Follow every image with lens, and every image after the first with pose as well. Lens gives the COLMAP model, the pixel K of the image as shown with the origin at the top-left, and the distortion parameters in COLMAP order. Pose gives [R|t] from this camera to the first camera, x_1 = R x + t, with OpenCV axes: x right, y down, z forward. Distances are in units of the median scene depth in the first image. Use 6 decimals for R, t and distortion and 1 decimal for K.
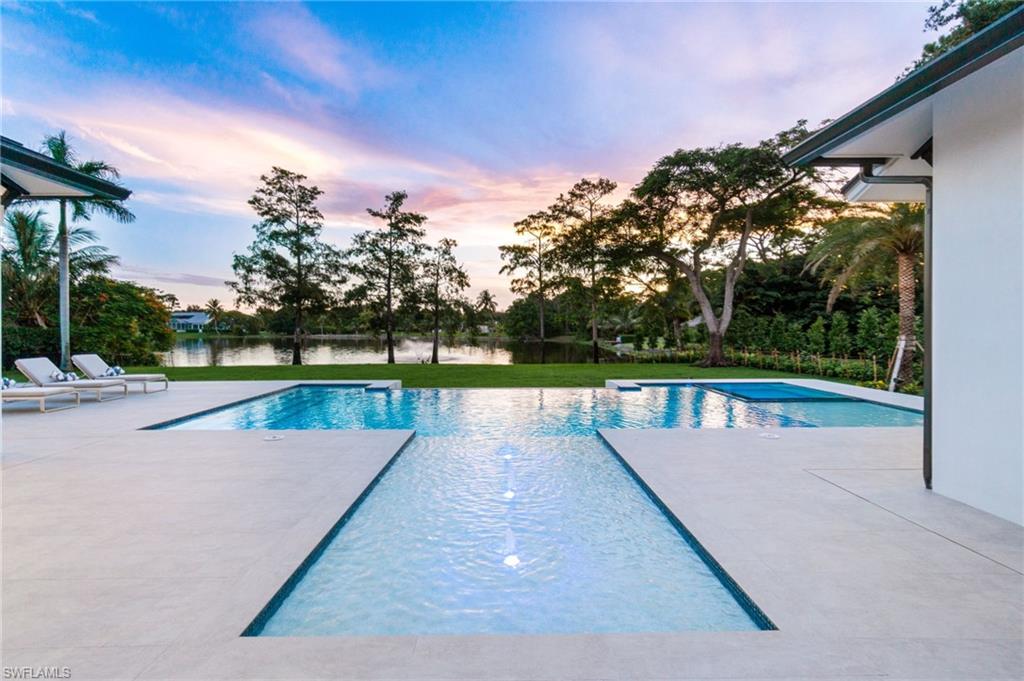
lens RADIAL K [[450.2, 0, 512.8], [0, 450.2, 324.5], [0, 0, 1]] dist [-0.006935, 0.001157]
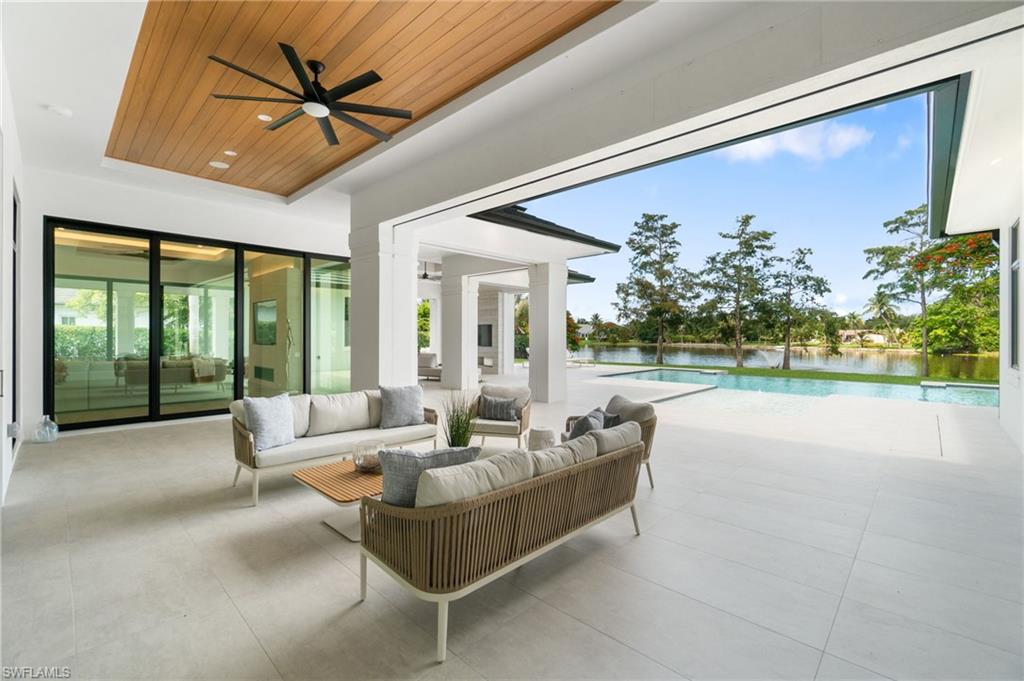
lens RADIAL K [[441.5, 0, 505.1], [0, 441.5, 338.9], [0, 0, 1]] dist [-0.006016, 0.001178]
pose [[0.708331, 0.006600, -0.705850, 0.091396], [0.001580, 0.999939, 0.010935, 0.001945], [0.705879, -0.008860, 0.708277, -0.194531]]
